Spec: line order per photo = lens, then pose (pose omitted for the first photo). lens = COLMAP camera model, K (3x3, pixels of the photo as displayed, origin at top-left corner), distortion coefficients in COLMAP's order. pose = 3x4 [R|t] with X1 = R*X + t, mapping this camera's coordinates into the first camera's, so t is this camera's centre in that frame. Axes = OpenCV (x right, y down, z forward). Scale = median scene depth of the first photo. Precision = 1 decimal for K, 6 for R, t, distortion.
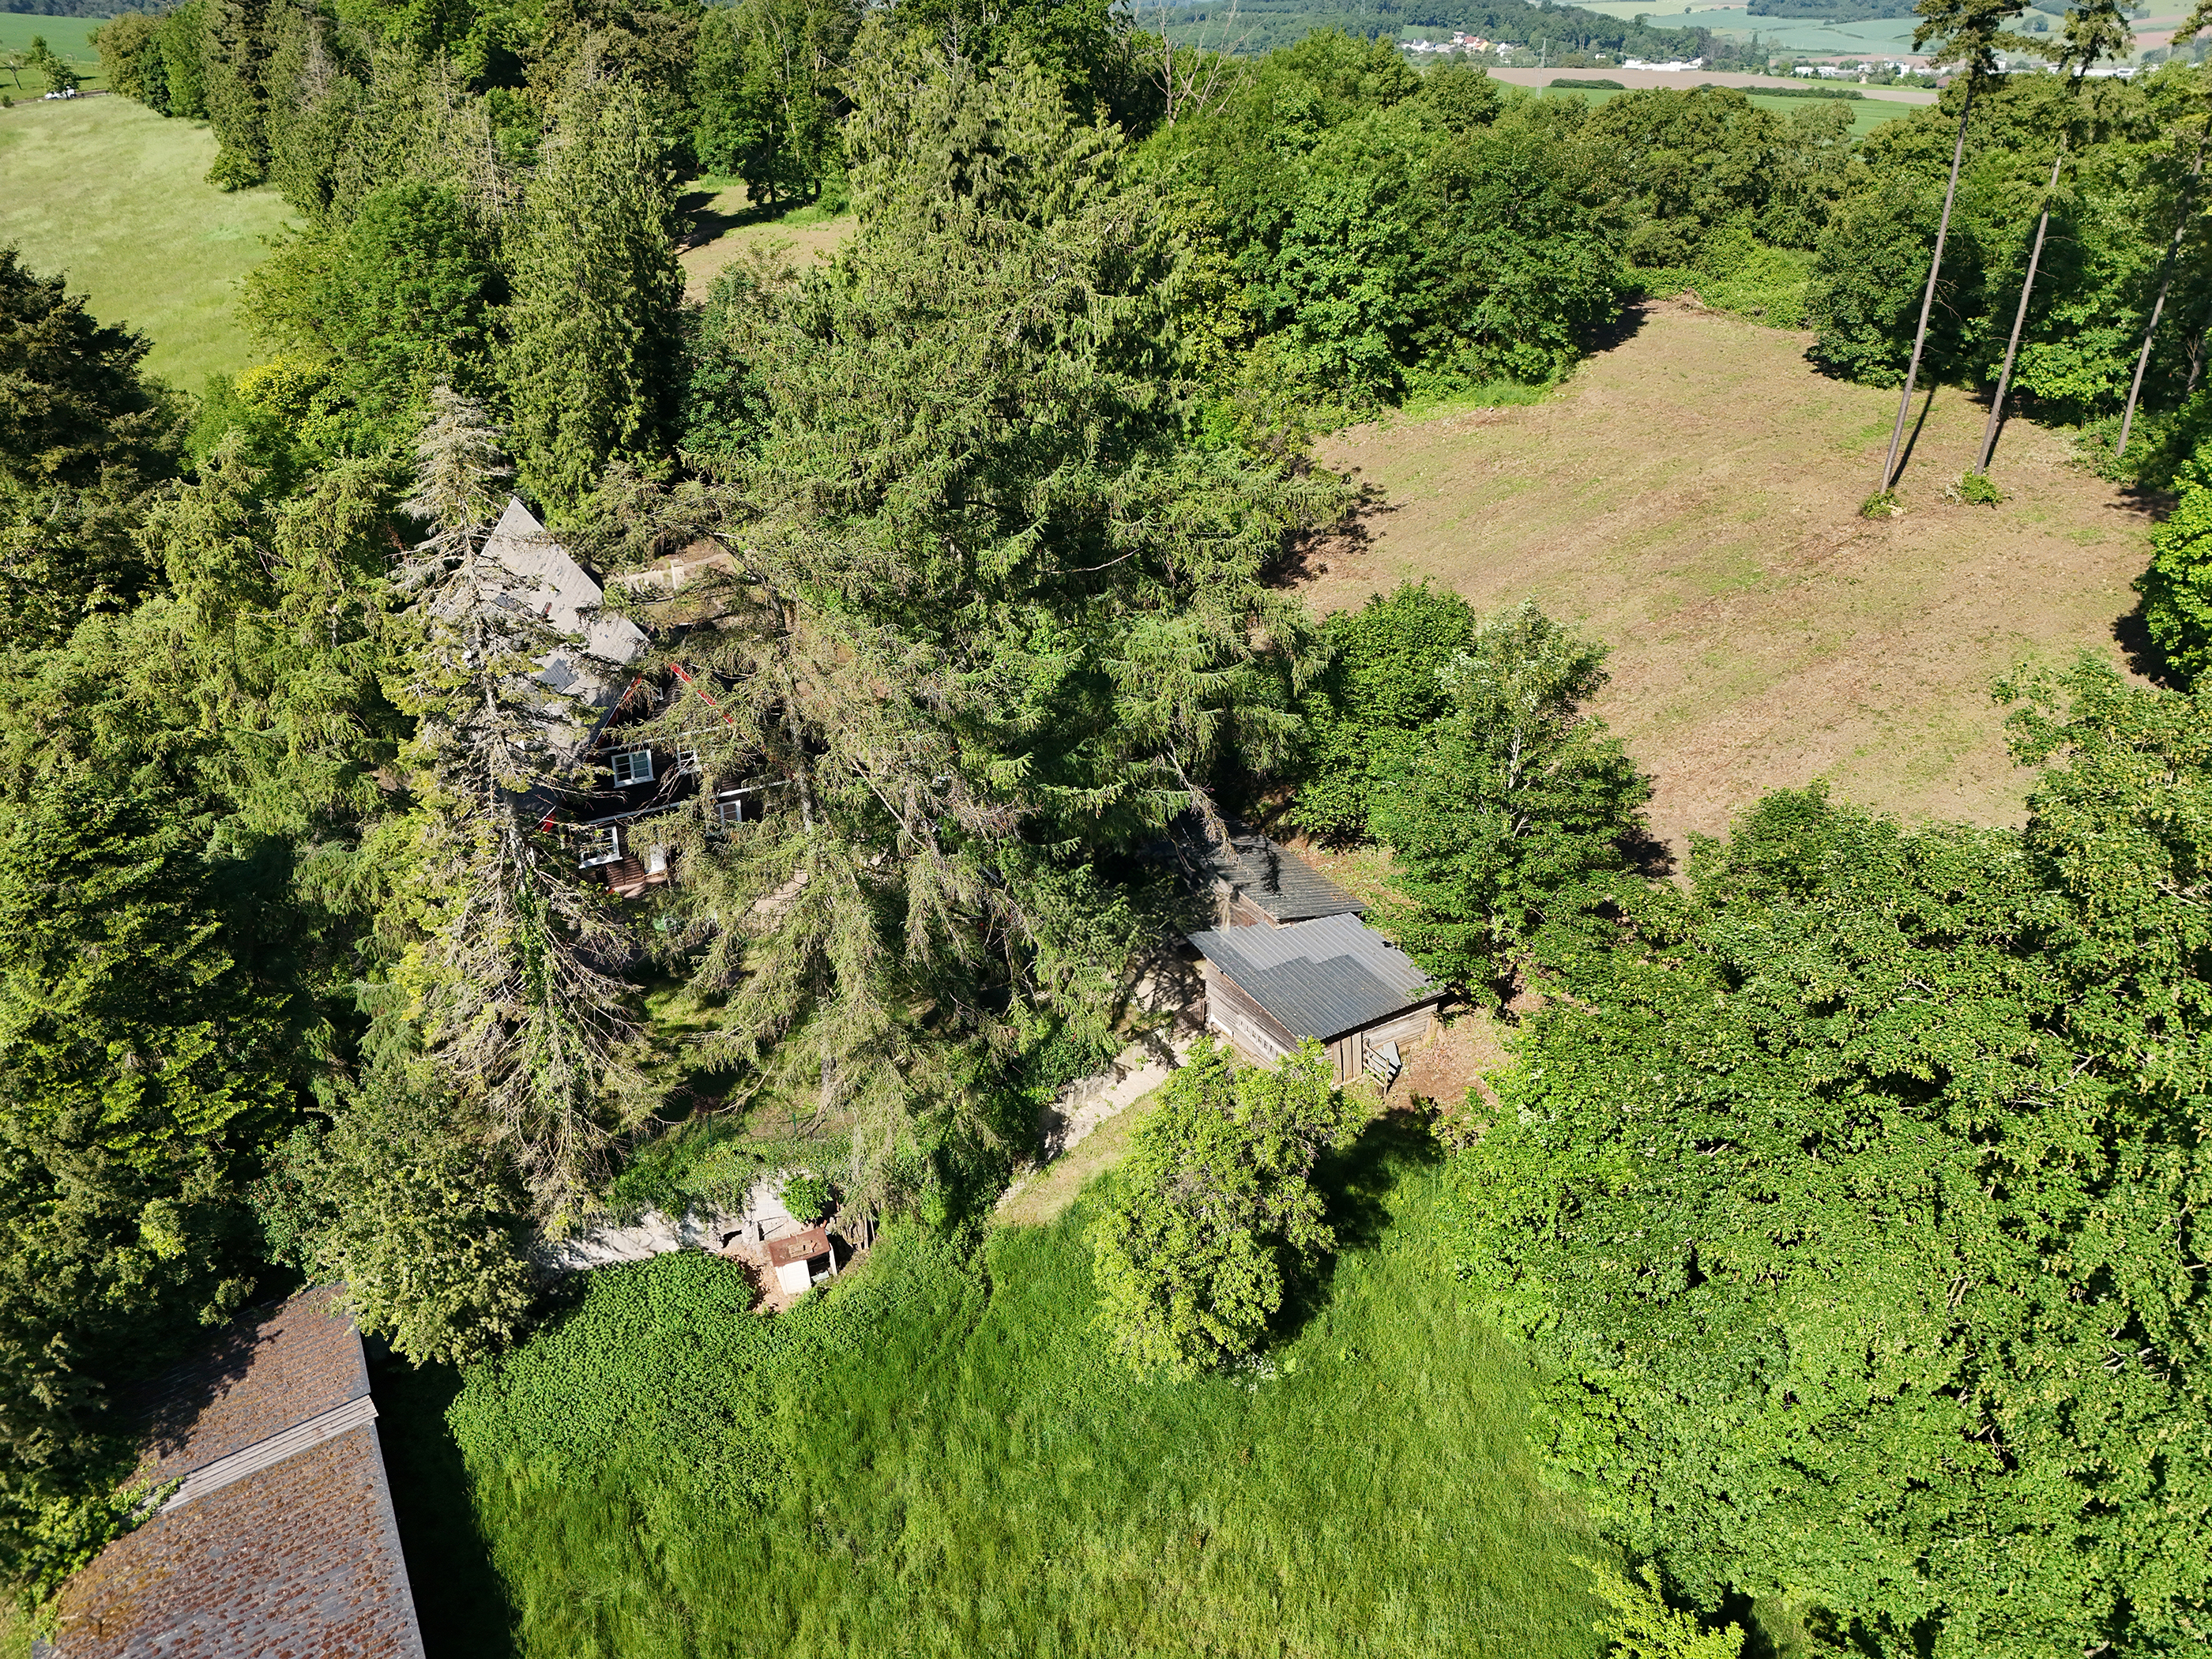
lens RADIAL K [[1668.7, 0, 1106.0], [0, 1668.7, 829.5], [0, 0, 1]] dist [0.109245, -0.099011]
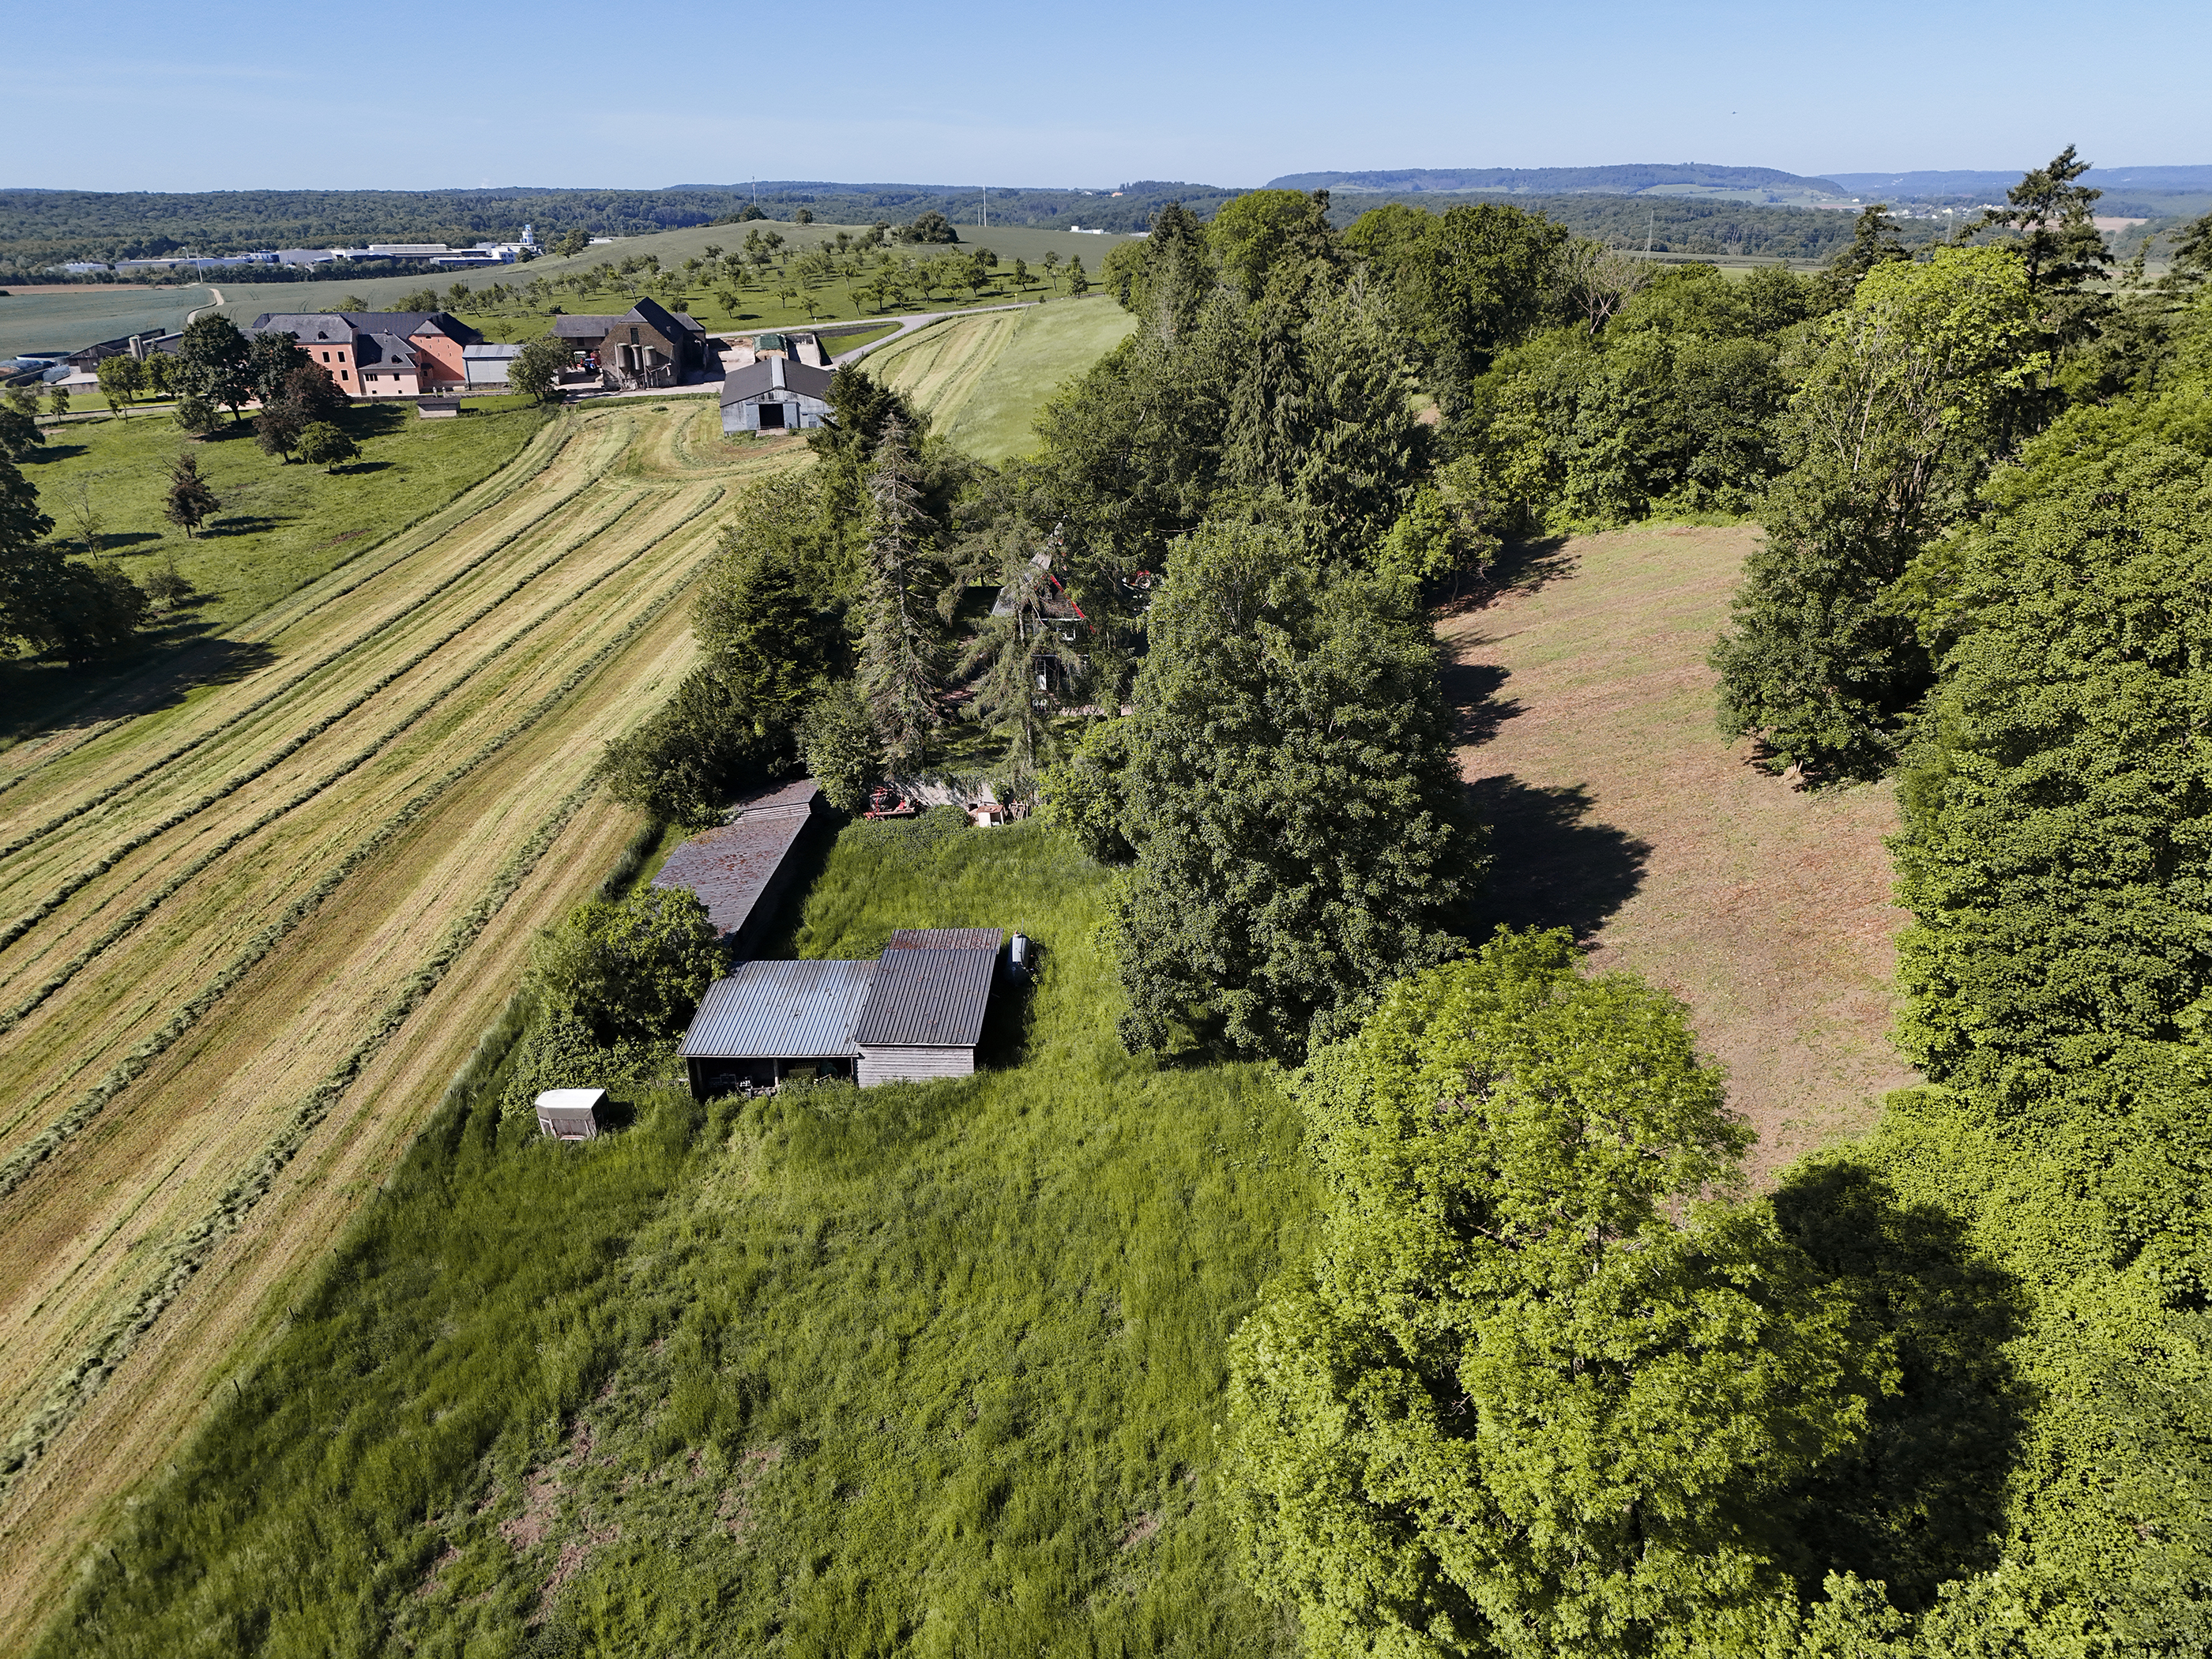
lens RADIAL K [[1575.2, 0, 1103.2], [0, 1575.2, 803.8], [0, 0, 1]] dist [0.009219, -0.001384]
pose [[0.878826, 0.166954, -0.446980, 0.851836], [-0.210490, 0.976359, -0.049169, 0.306121], [0.428204, 0.137296, 0.893192, -0.765879]]
